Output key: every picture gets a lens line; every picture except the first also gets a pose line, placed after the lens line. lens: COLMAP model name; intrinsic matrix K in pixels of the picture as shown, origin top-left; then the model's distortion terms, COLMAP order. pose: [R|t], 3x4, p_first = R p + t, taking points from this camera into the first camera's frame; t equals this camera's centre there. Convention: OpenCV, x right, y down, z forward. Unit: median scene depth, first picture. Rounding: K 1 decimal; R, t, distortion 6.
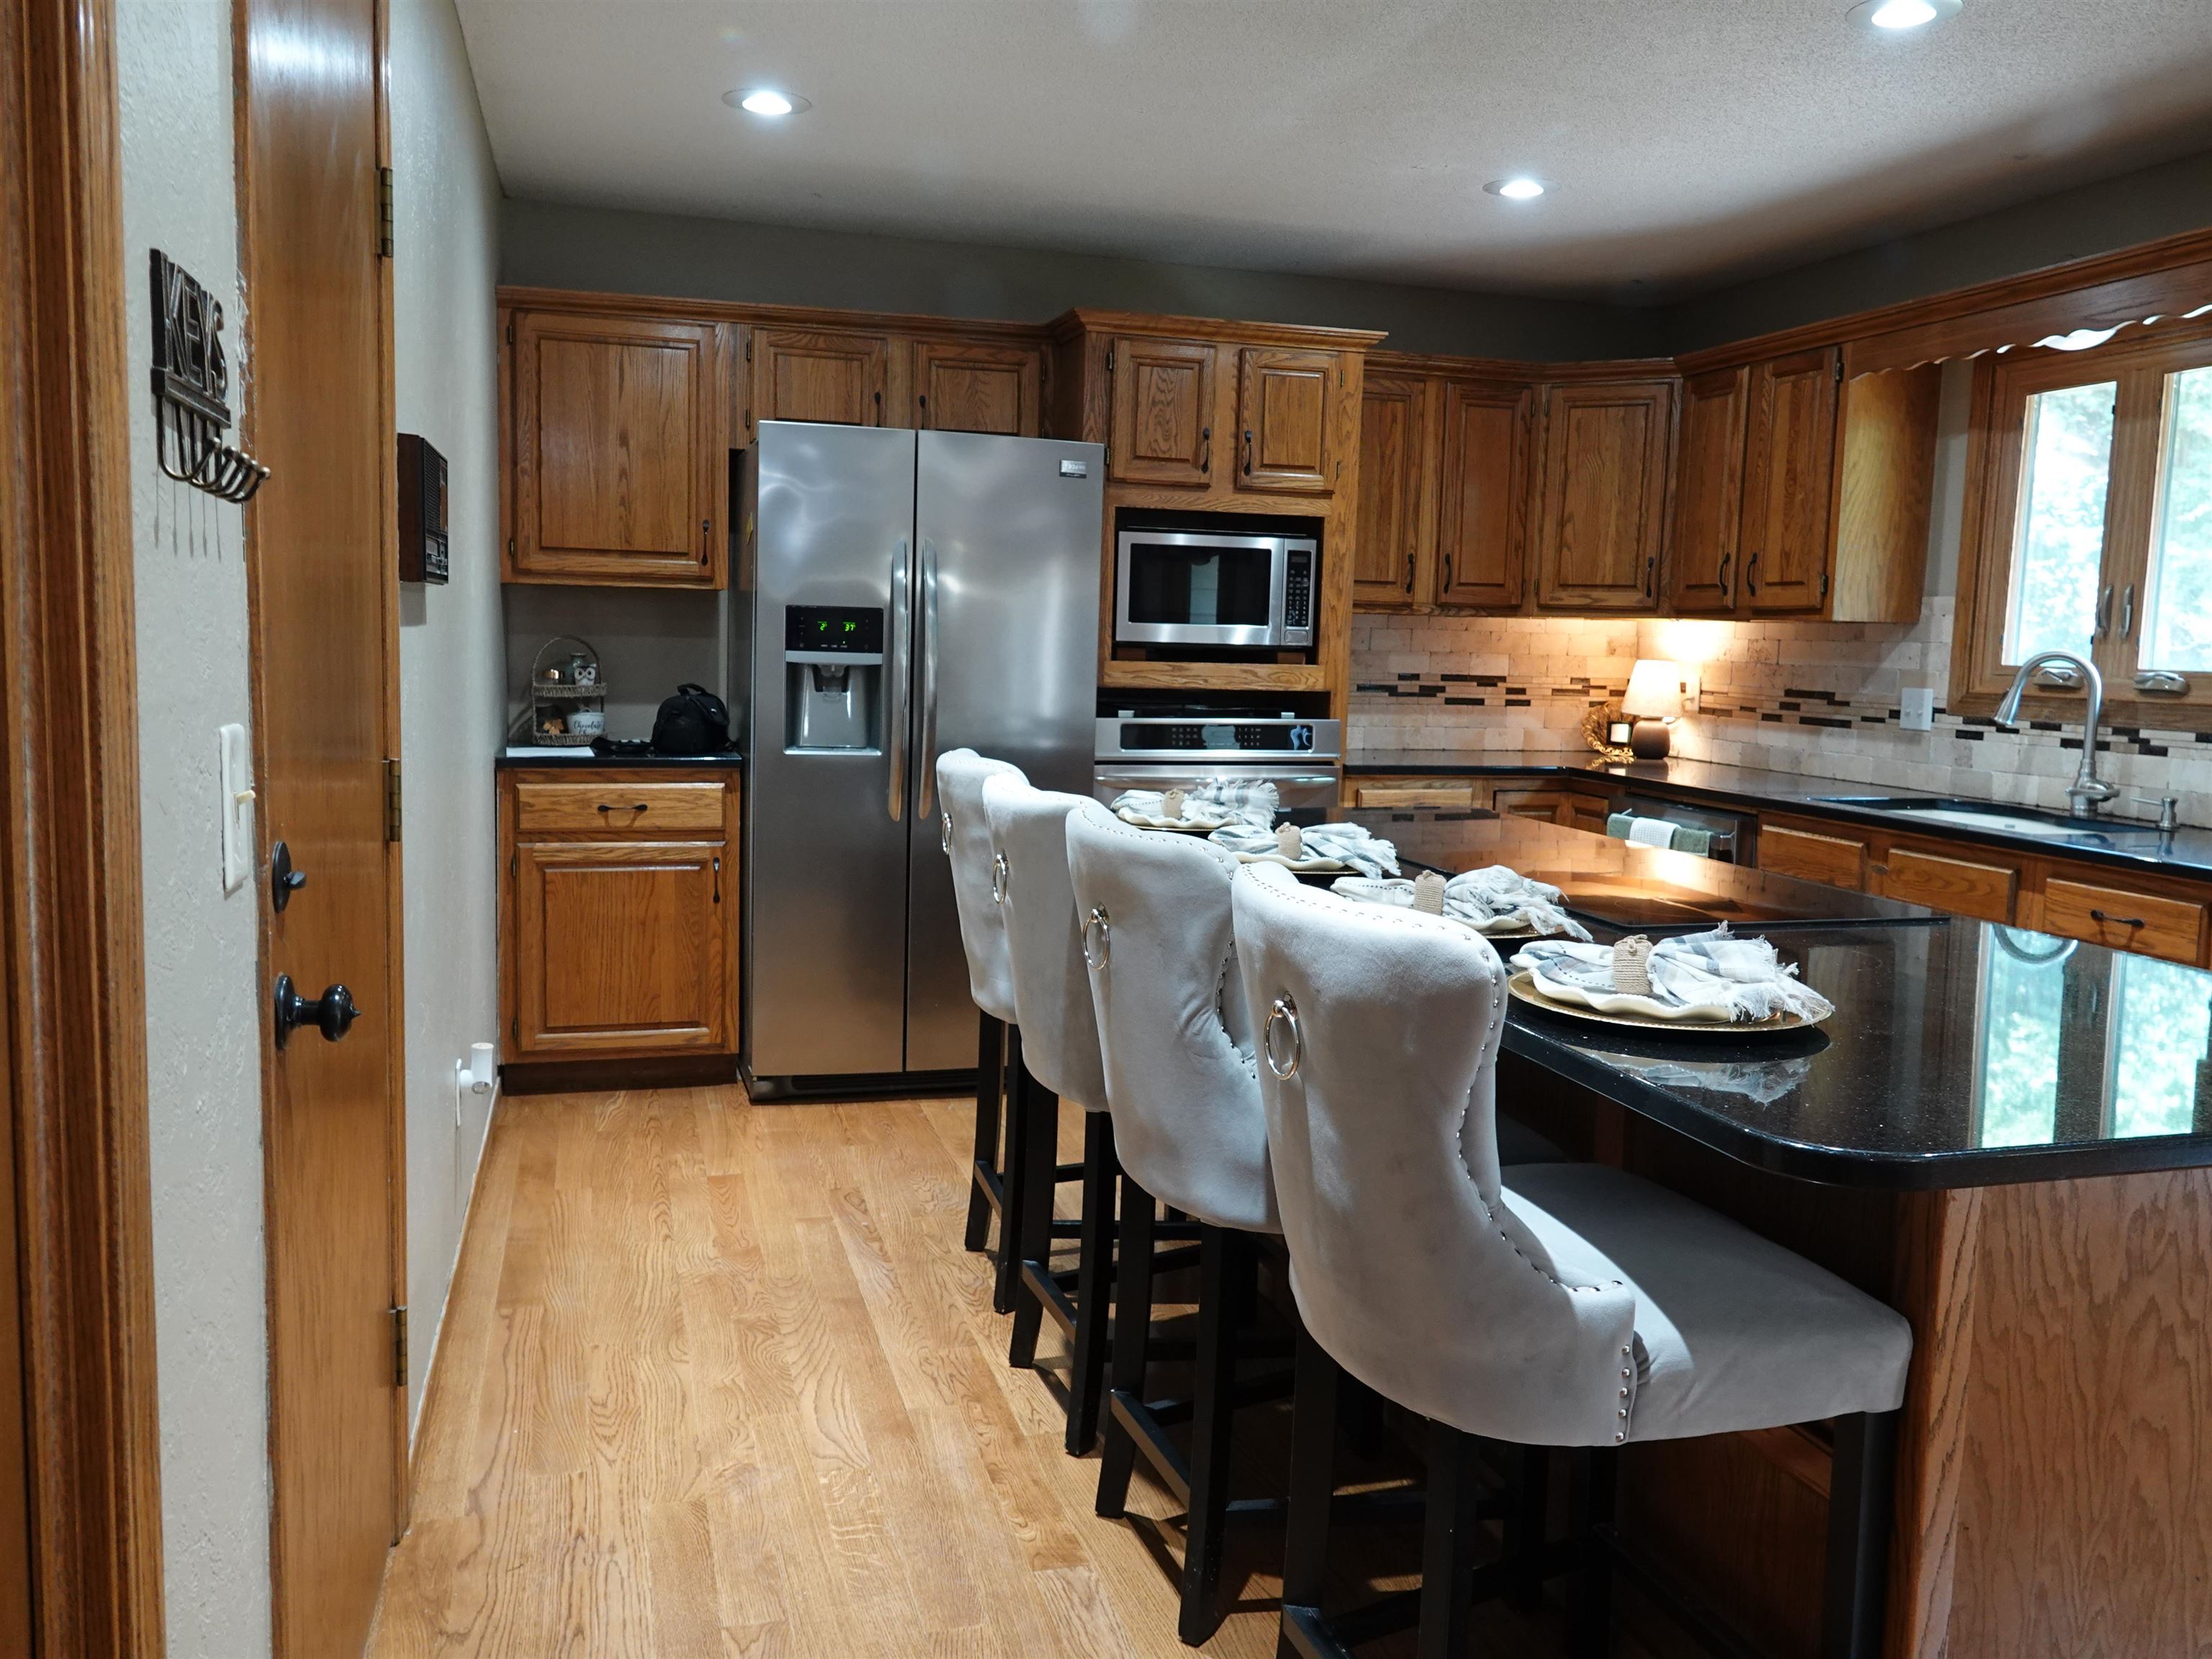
lens RADIAL K [[1746.4, 0, 1106.0], [0, 1746.4, 829.5], [0, 0, 1]] dist [0.002999, 0.000882]
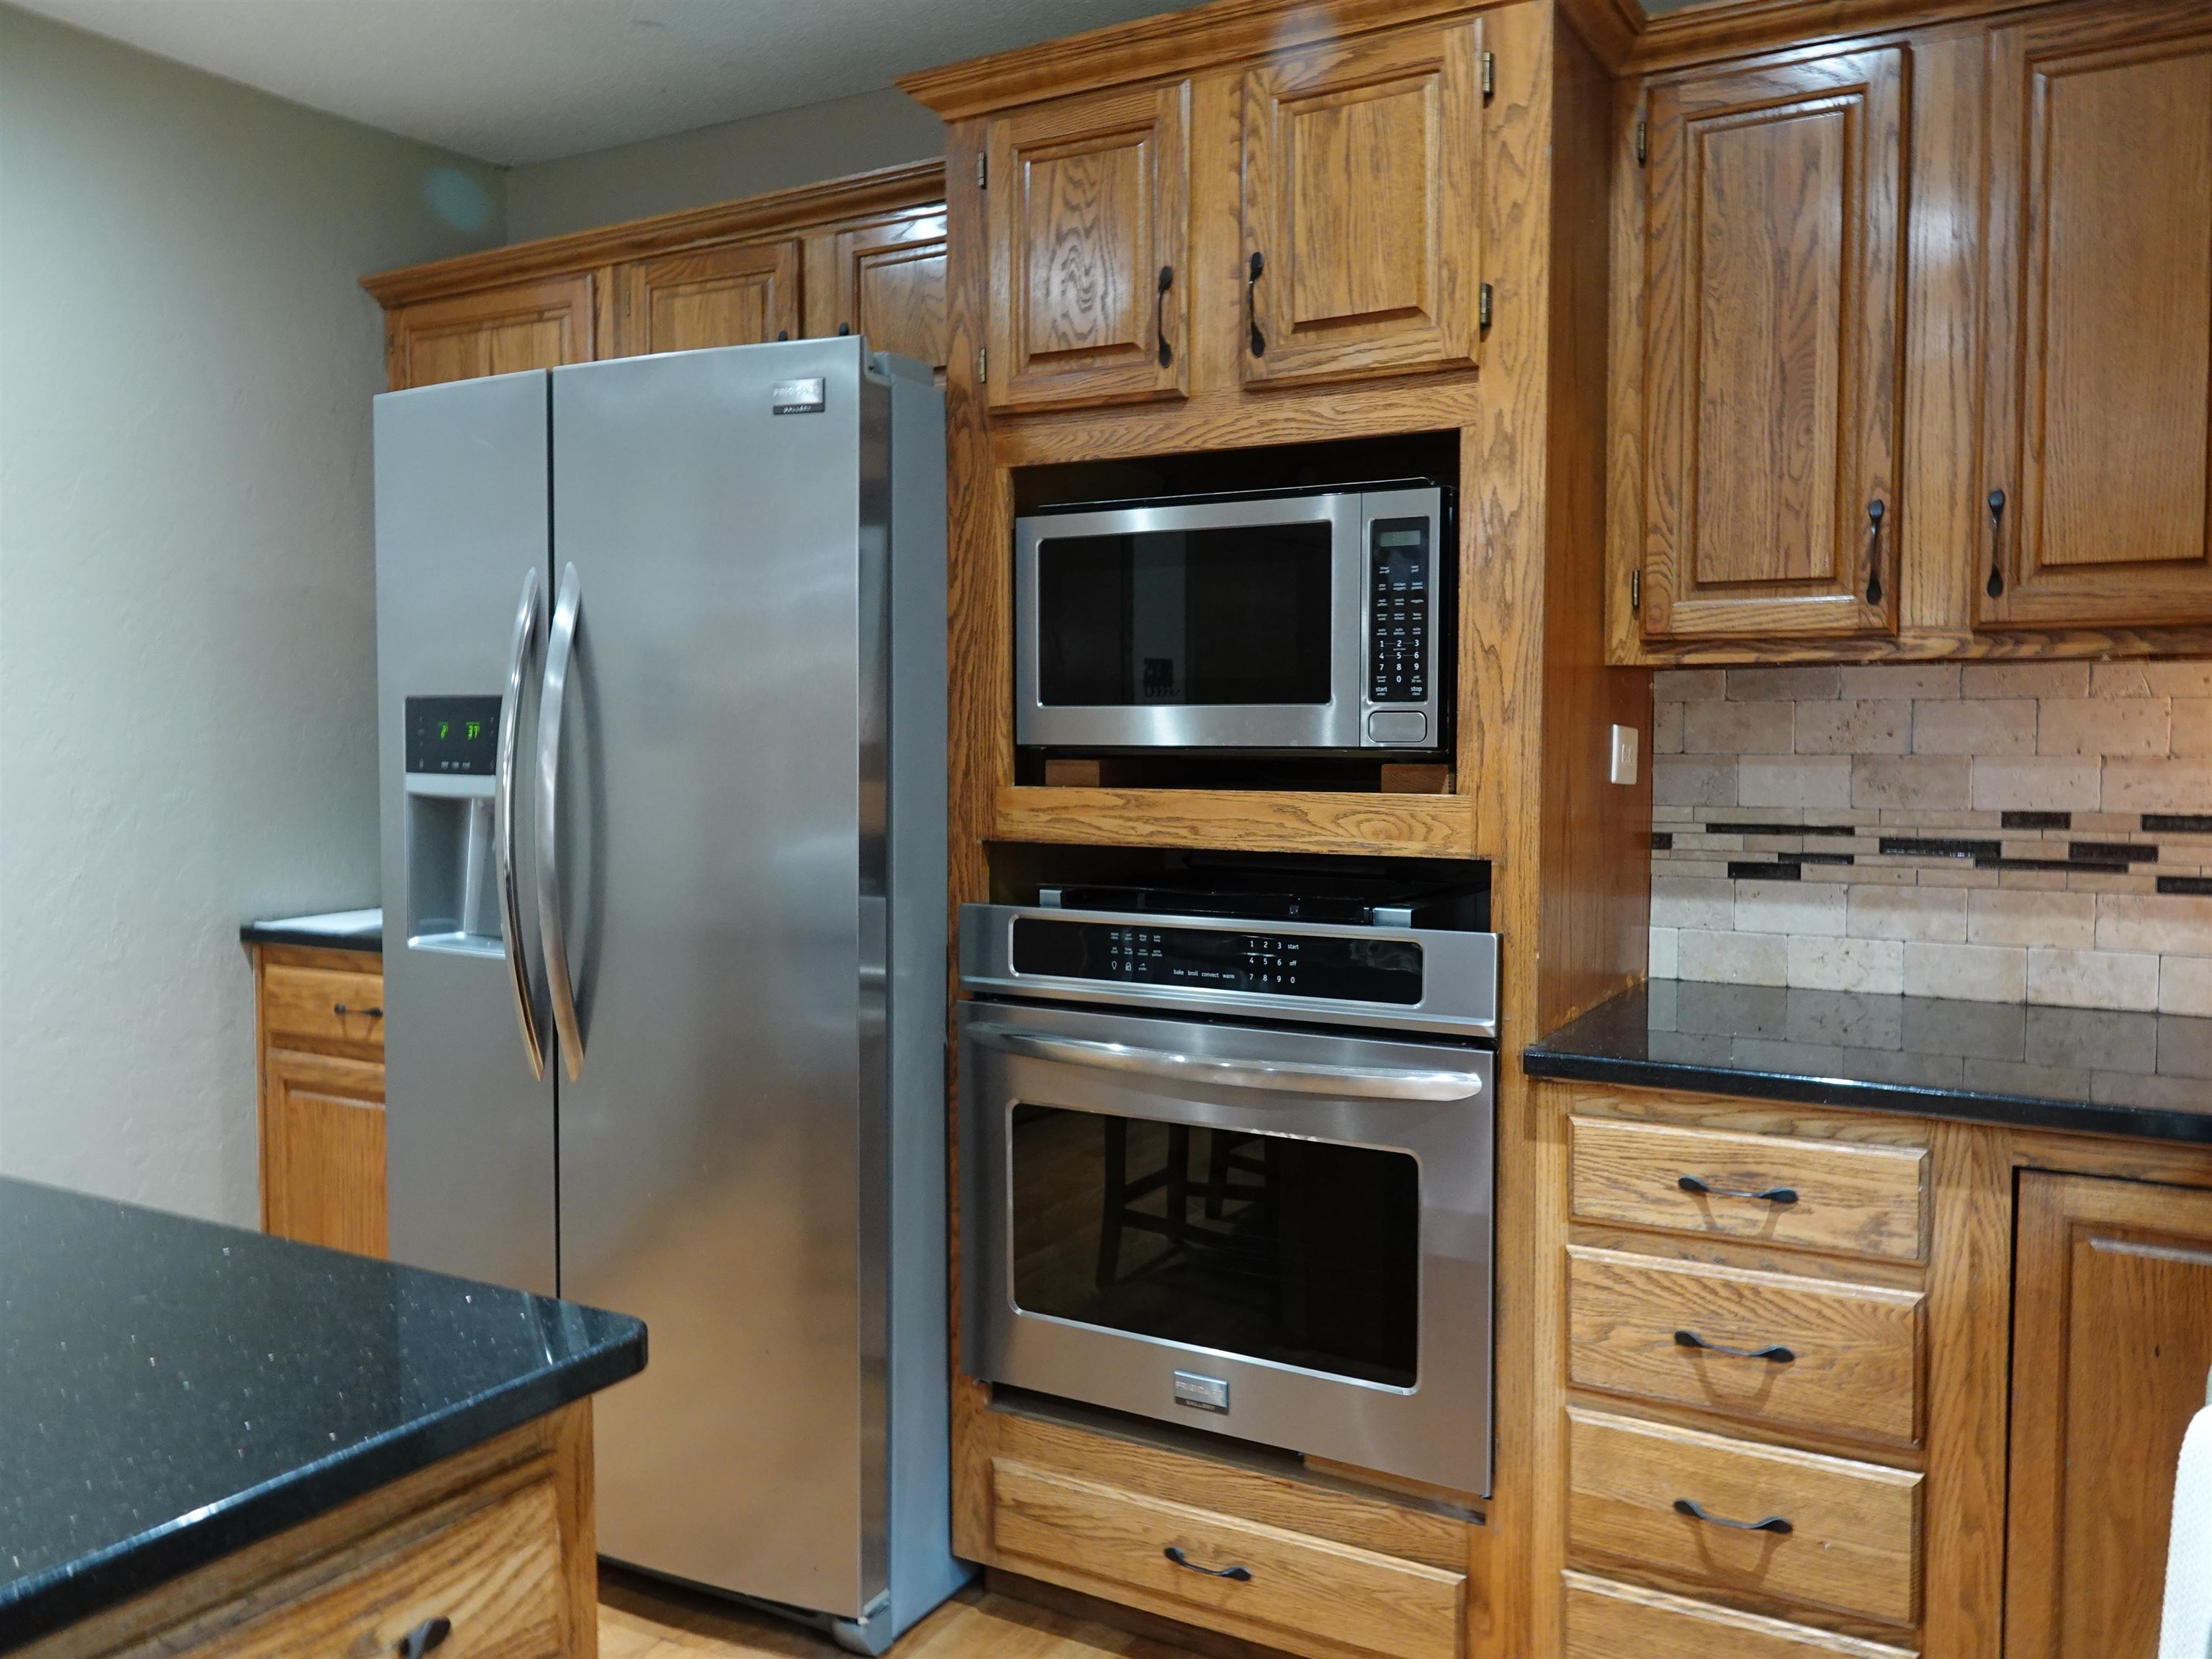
lens RADIAL K [[1746.4, 0, 1106.0], [0, 1746.4, 829.5], [0, 0, 1]] dist [0.002999, 0.000882]
pose [[0.696455, 0.016109, -0.717420, 0.358395], [-0.061265, 0.997433, -0.037078, -0.067004], [0.714981, 0.069776, 0.695654, 0.669413]]
